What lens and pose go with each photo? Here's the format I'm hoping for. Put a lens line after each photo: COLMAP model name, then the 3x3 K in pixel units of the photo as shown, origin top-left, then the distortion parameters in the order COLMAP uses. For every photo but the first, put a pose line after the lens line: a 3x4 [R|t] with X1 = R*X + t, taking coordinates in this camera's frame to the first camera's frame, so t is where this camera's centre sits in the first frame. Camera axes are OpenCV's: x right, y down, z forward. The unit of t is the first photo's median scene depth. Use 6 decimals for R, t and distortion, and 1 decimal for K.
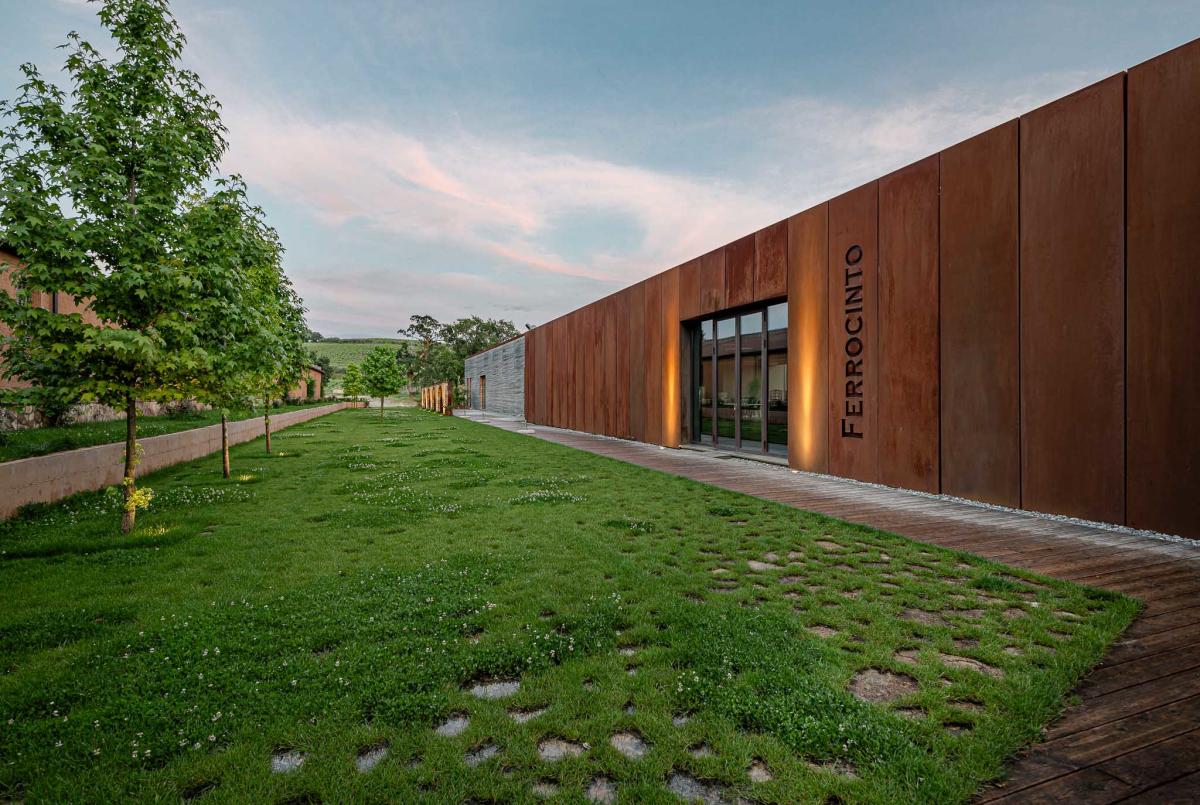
lens RADIAL K [[593.0, 0, 601.2], [0, 593.0, 398.0], [0, 0, 1]] dist [0.011092, -0.006050]
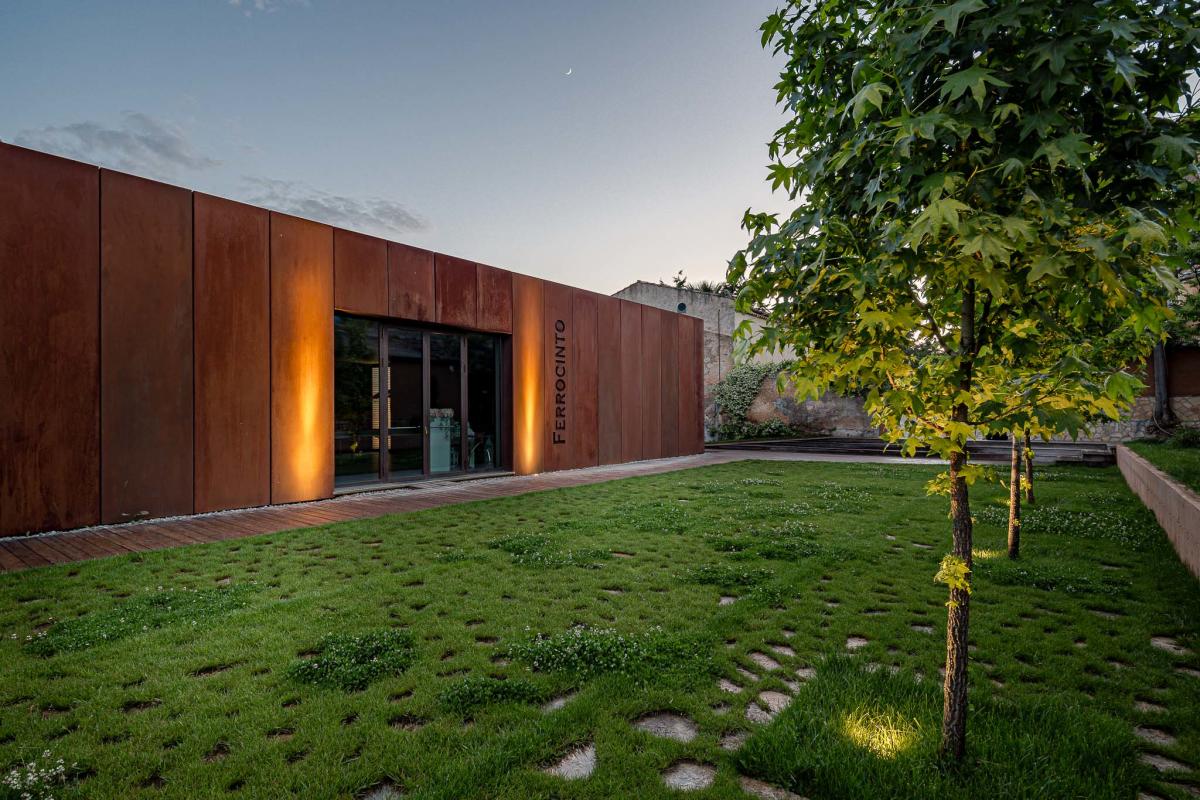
lens RADIAL K [[593.0, 0, 600.3], [0, 593.0, 407.1], [0, 0, 1]] dist [0.011092, -0.006050]
pose [[-0.516558, 0.006210, 0.856230, -0.933410], [0.004492, 0.999980, -0.004542, -0.020662], [-0.856240, 0.001500, -0.516575, 1.675826]]
